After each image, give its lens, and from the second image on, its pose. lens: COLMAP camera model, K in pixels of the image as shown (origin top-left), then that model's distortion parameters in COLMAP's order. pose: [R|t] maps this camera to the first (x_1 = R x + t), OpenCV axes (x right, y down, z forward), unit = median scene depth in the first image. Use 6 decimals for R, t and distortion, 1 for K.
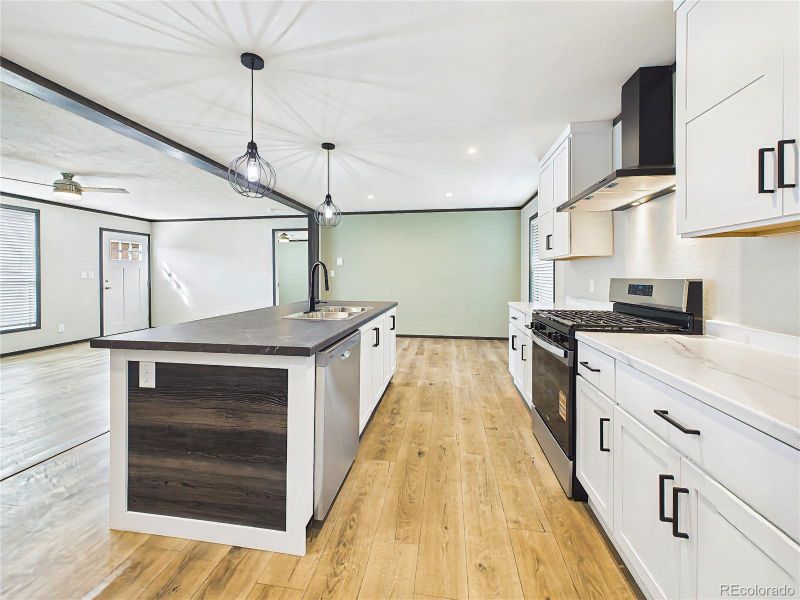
lens RADIAL K [[320.5, 0, 399.9], [0, 320.5, 276.2], [0, 0, 1]] dist [0.002146, -0.000218]
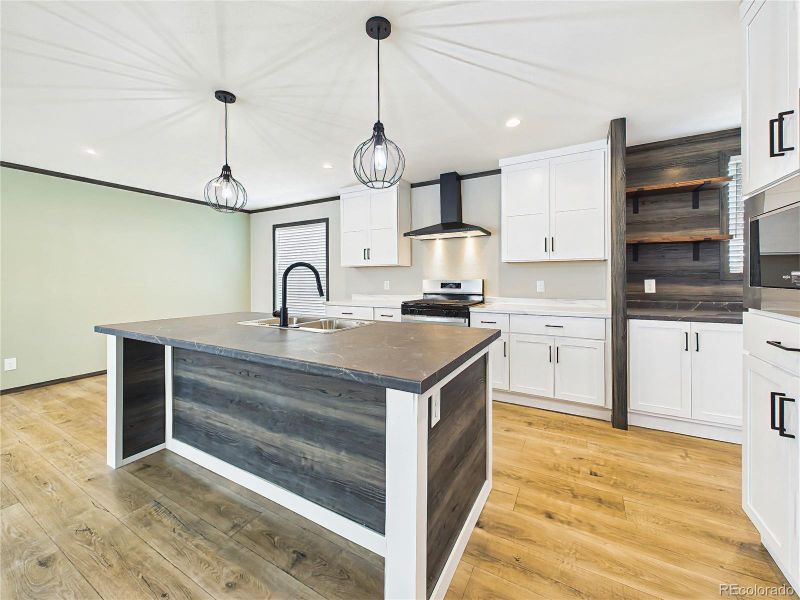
lens RADIAL K [[319.8, 0, 399.9], [0, 319.8, 280.5], [0, 0, 1]] dist [0.002437, 0.000071]
pose [[0.355296, -0.011205, 0.934687, -0.993135], [0.009378, 0.999921, 0.008423, -0.006250], [-0.934707, 0.005773, 0.355373, 0.518585]]
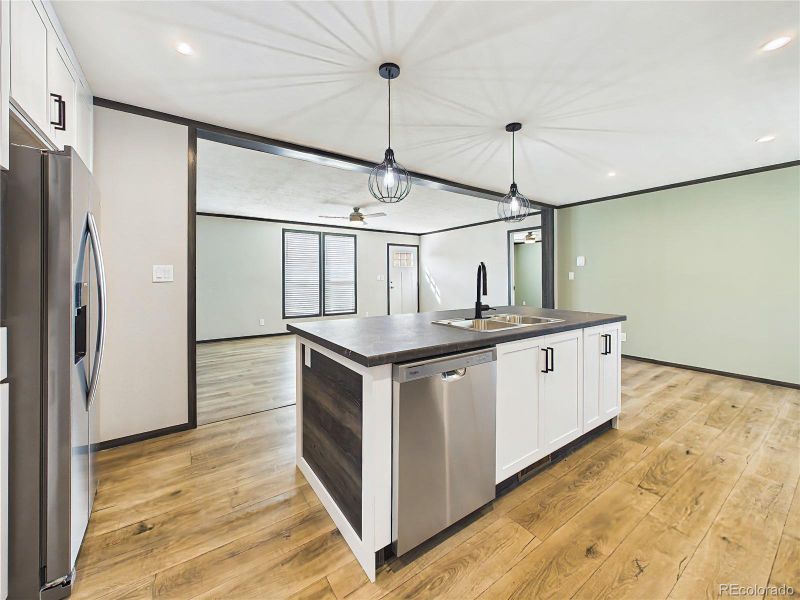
lens RADIAL K [[320.5, 0, 399.8], [0, 320.5, 278.5], [0, 0, 1]] dist [0.002146, -0.000218]
pose [[0.688494, 0.000233, -0.725242, 0.250050], [-0.001176, 0.999999, -0.000795, 0.000063], [0.725241, 0.001401, 0.688494, 0.250104]]
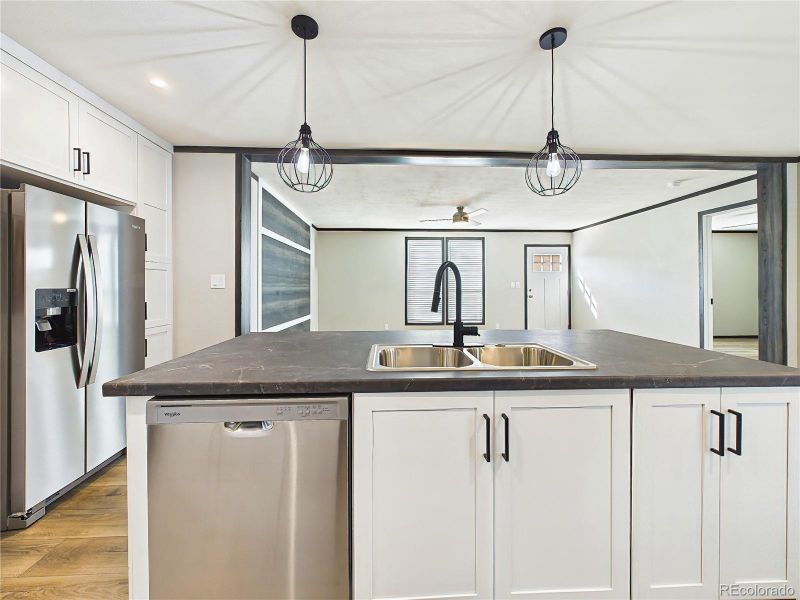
lens RADIAL K [[320.5, 0, 399.2], [0, 320.5, 288.5], [0, 0, 1]] dist [0.002146, -0.000218]
pose [[0.191953, 0.011106, -0.981341, 0.322181], [-0.003172, 0.999938, 0.010696, -0.005910], [0.981399, 0.001060, 0.191976, 0.864568]]
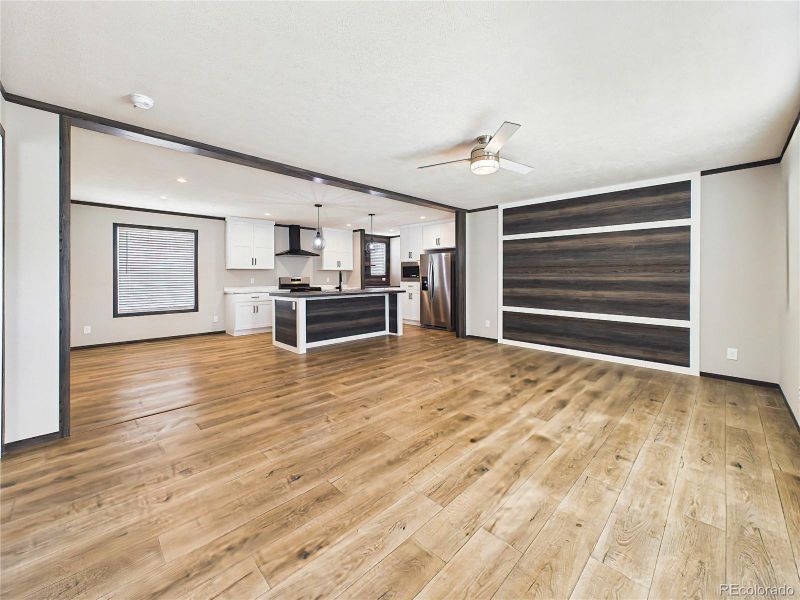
lens RADIAL K [[320.5, 0, 401.5], [0, 320.5, 278.9], [0, 0, 1]] dist [0.002146, -0.000218]
pose [[-0.803448, -0.001760, 0.595373, -2.245593], [0.005400, 0.999933, 0.010244, -0.005086], [-0.595351, 0.011446, -0.803384, 2.899988]]
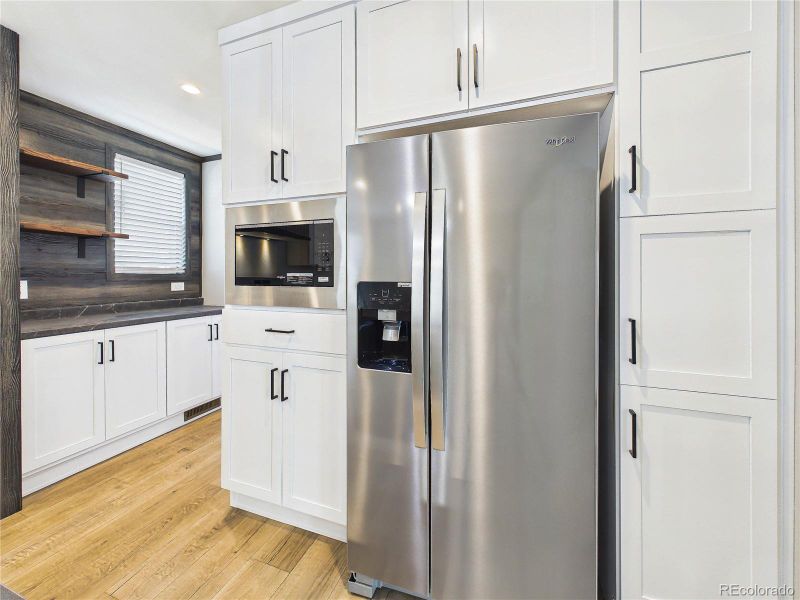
lens RADIAL K [[320.5, 0, 401.1], [0, 320.5, 276.6], [0, 0, 1]] dist [0.002146, -0.000218]
pose [[-0.979886, -0.002085, 0.199549, -0.683393], [-0.001556, 0.999995, 0.002808, -0.005105], [-0.199554, 0.002441, -0.979884, 0.718126]]
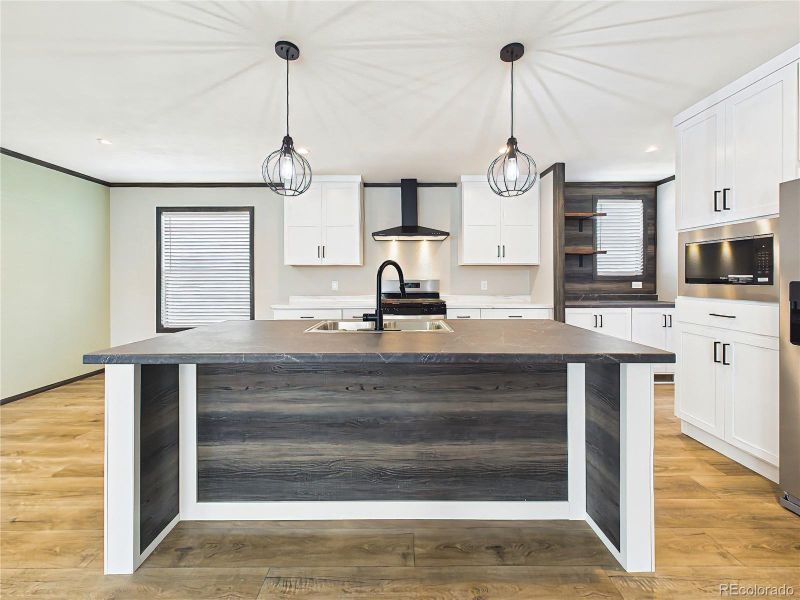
lens RADIAL K [[320.5, 0, 399.1], [0, 320.5, 280.0], [0, 0, 1]] dist [0.002146, -0.000218]
pose [[-0.150607, -0.007675, 0.988564, -1.079907], [0.004838, 0.999952, 0.008501, -0.008041], [-0.988582, 0.006063, -0.150562, 1.181552]]
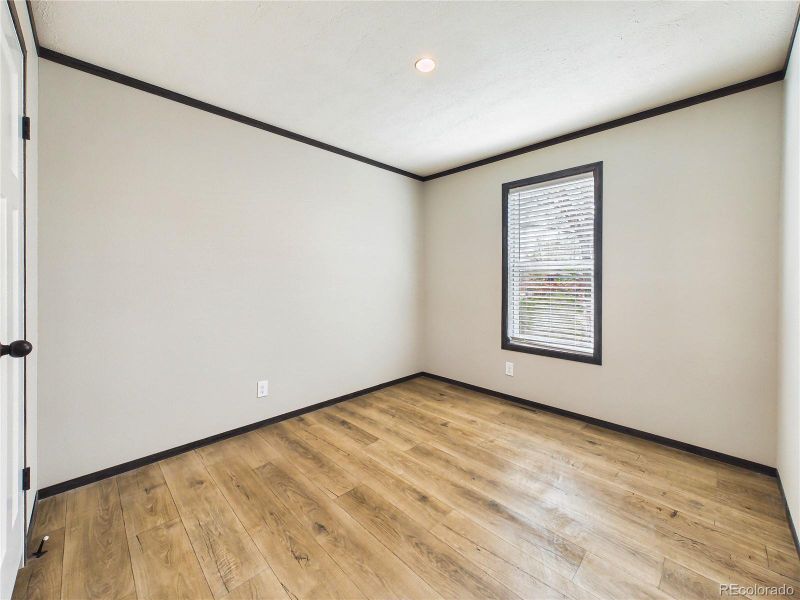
lens RADIAL K [[320.5, 0, 401.9], [0, 320.5, 286.4], [0, 0, 1]] dist [0.002146, -0.000218]
pose [[-0.590624, 0.021580, -0.806658, 0.488414], [-0.007554, 0.999451, 0.032269, -0.012884], [0.806911, 0.025153, -0.590137, 1.448066]]
